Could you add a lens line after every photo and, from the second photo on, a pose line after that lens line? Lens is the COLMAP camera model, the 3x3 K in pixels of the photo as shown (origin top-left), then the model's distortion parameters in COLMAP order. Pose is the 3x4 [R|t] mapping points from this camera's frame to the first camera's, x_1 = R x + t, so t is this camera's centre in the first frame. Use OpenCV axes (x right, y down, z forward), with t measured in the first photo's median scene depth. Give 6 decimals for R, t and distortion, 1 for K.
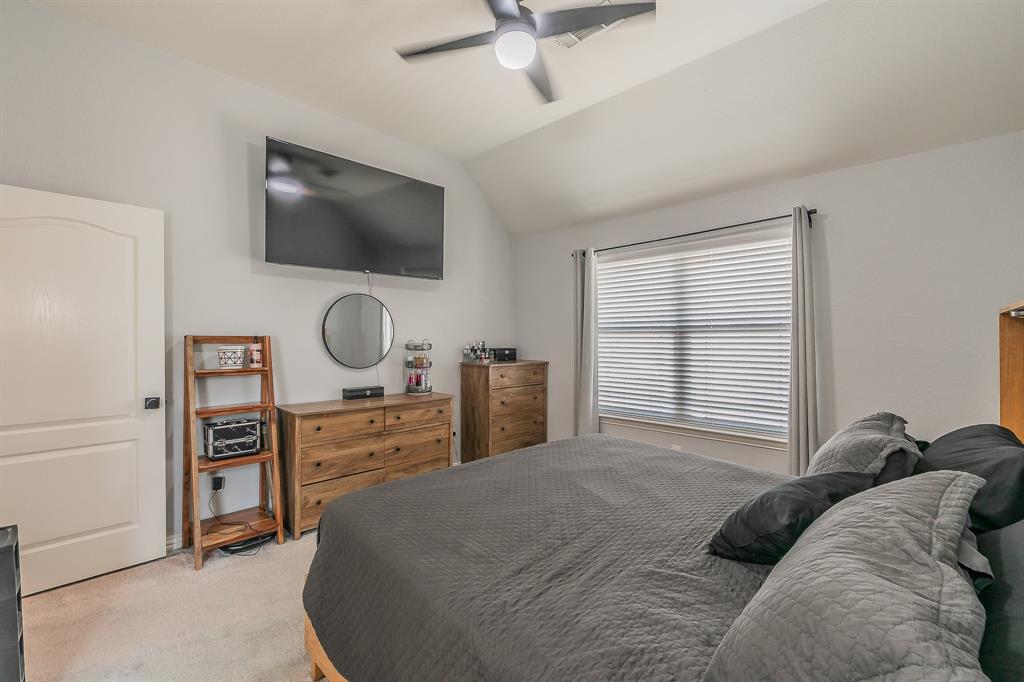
lens RADIAL K [[455.0, 0, 512.0], [0, 455.0, 341.0], [0, 0, 1]] dist [0.003108, 0.000313]
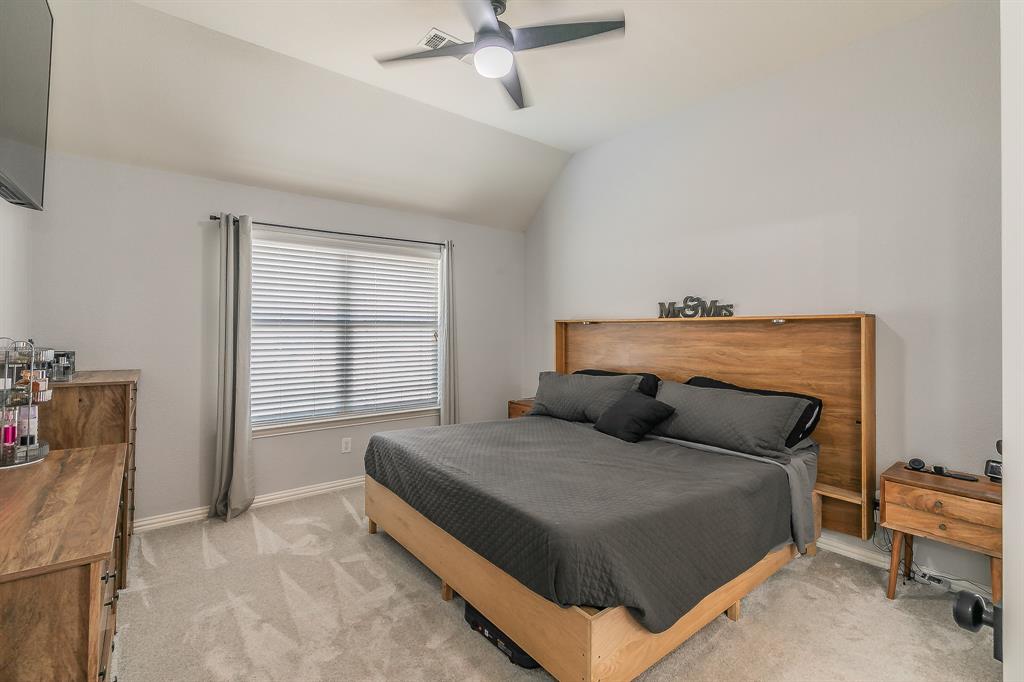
lens RADIAL K [[455.0, 0, 512.0], [0, 455.0, 341.0], [0, 0, 1]] dist [0.003108, 0.000313]
pose [[0.116400, -0.024620, 0.992897, -0.607606], [-0.001186, 0.999689, 0.024927, -0.014099], [-0.993202, -0.004079, 0.116335, 0.505212]]
